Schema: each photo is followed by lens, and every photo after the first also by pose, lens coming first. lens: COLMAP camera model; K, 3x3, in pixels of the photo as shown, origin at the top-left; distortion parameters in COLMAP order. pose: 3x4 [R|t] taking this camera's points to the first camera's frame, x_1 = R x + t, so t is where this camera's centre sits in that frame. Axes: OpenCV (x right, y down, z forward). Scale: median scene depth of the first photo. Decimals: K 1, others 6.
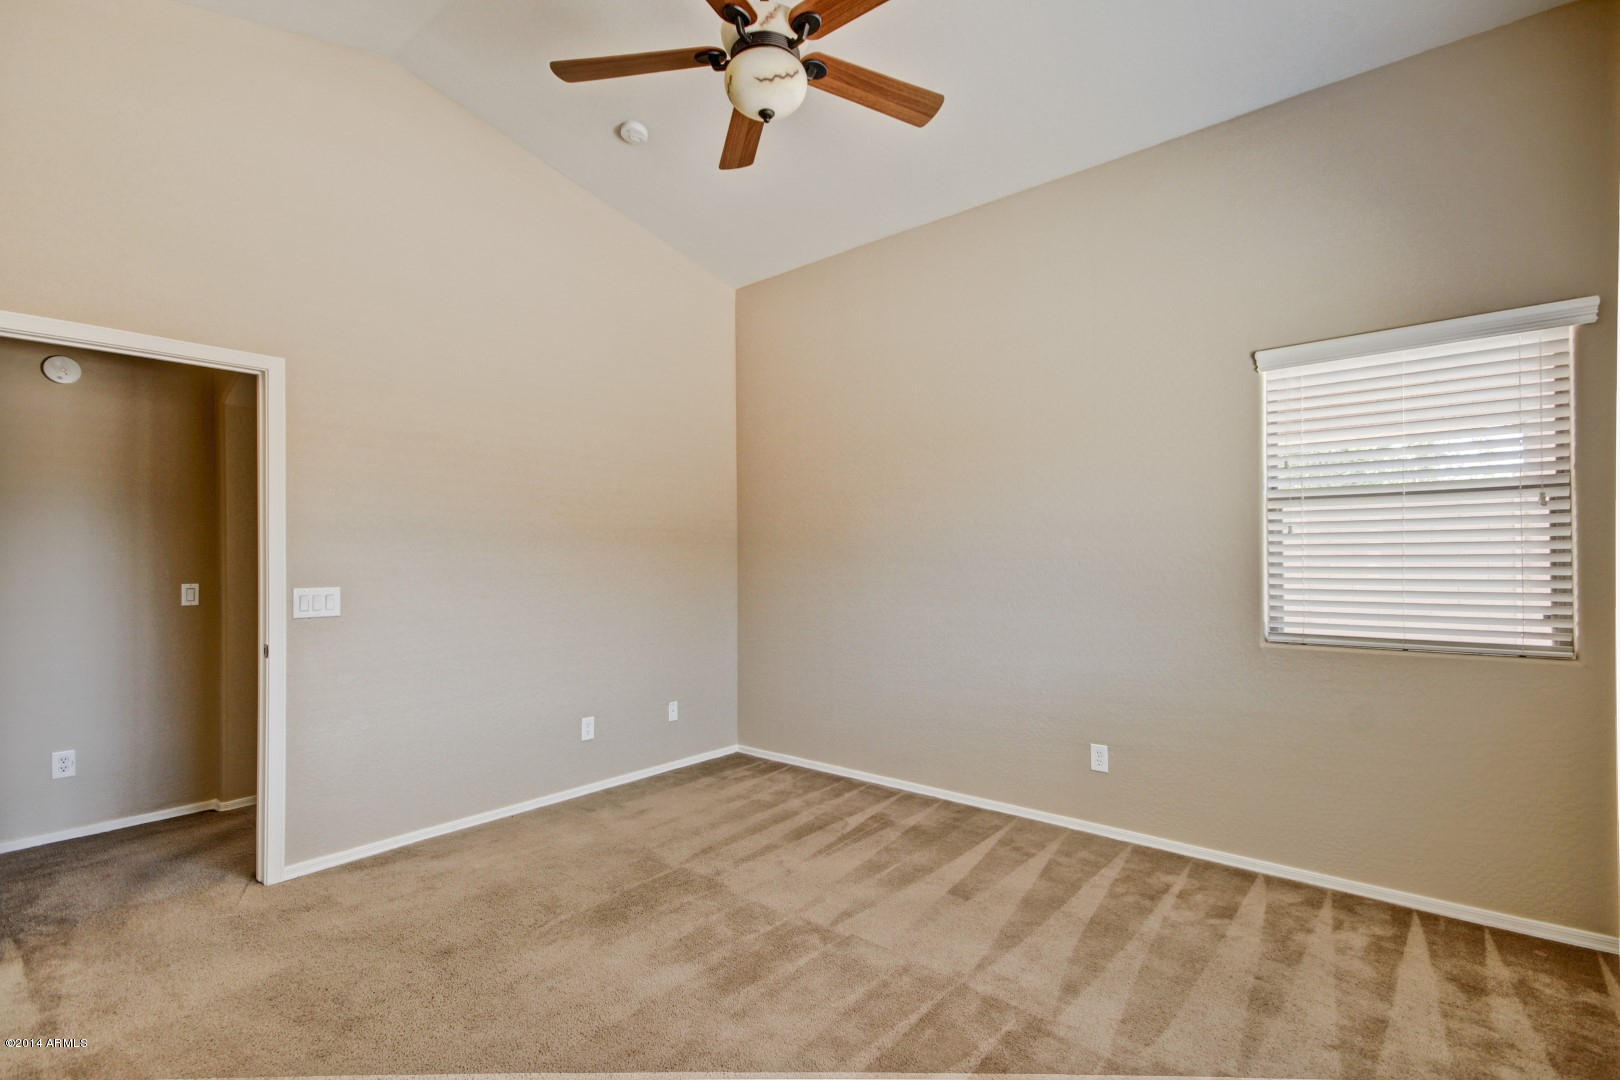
lens RADIAL K [[752.1, 0, 810.0], [0, 752.1, 540.0], [0, 0, 1]] dist [0.000255, -0.000019]
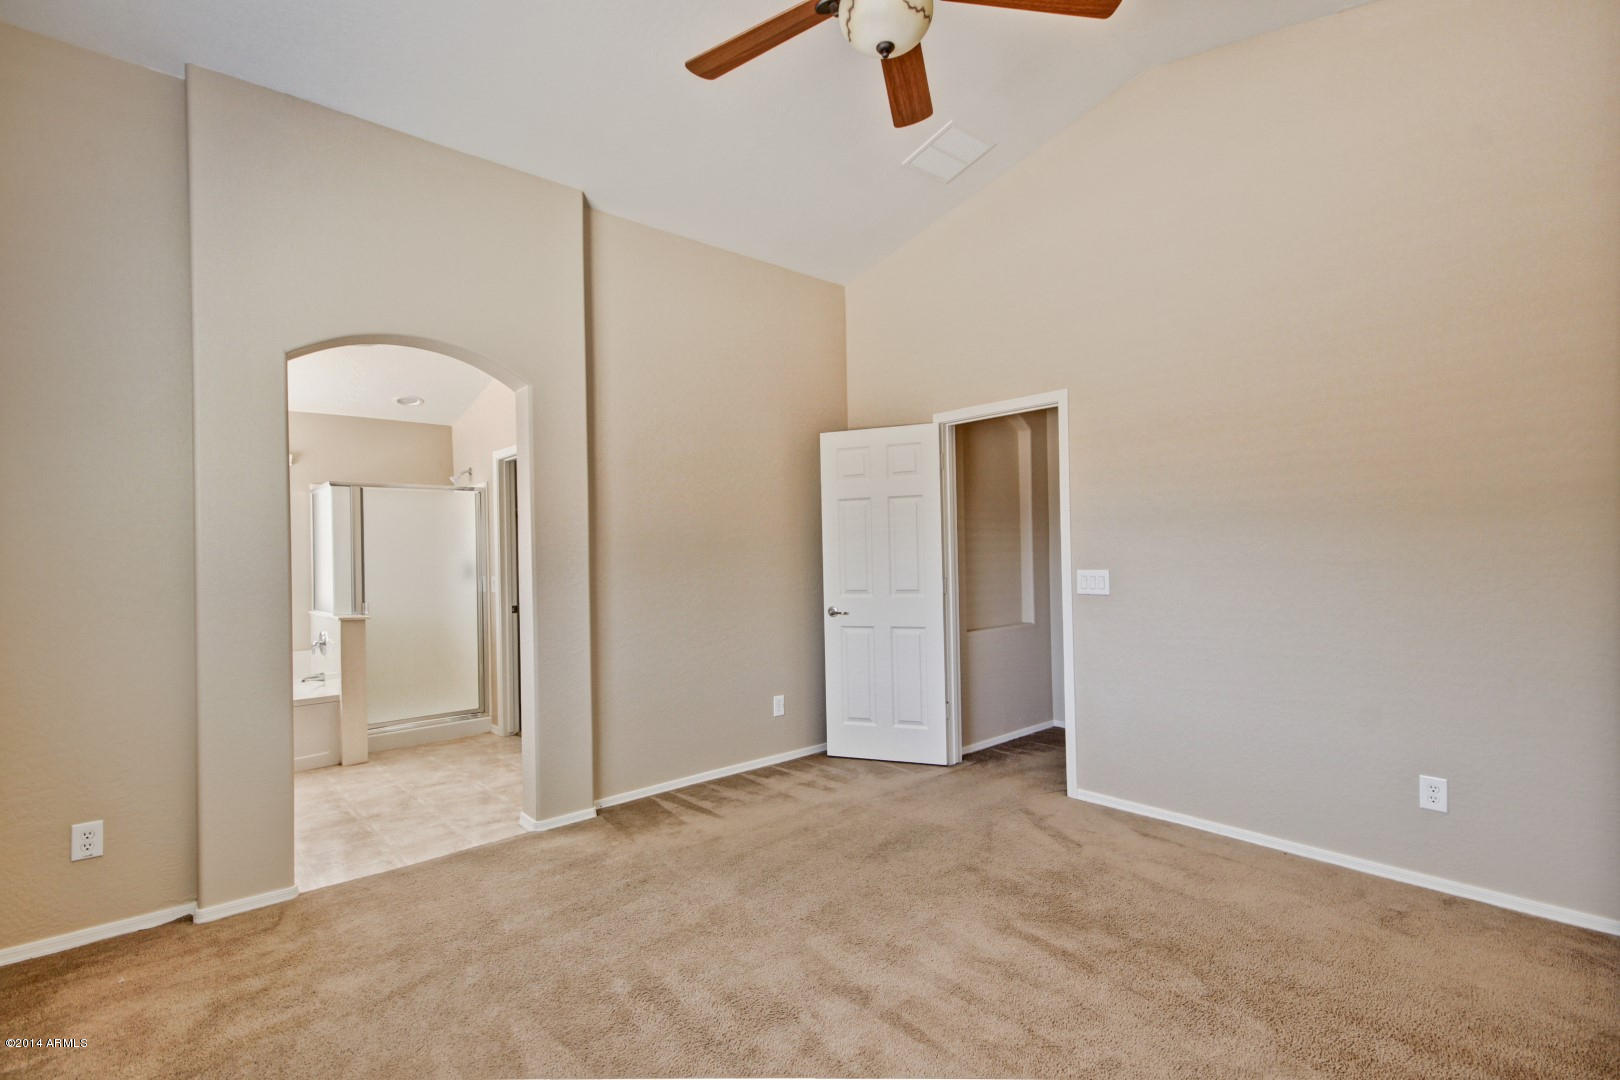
lens RADIAL K [[752.1, 0, 810.0], [0, 752.1, 540.0], [0, 0, 1]] dist [0.000255, -0.000019]
pose [[-0.129632, -0.005992, -0.991544, 0.605462], [0.035875, 0.999299, -0.010729, 0.012731], [0.990913, -0.036962, -0.129326, 0.721974]]
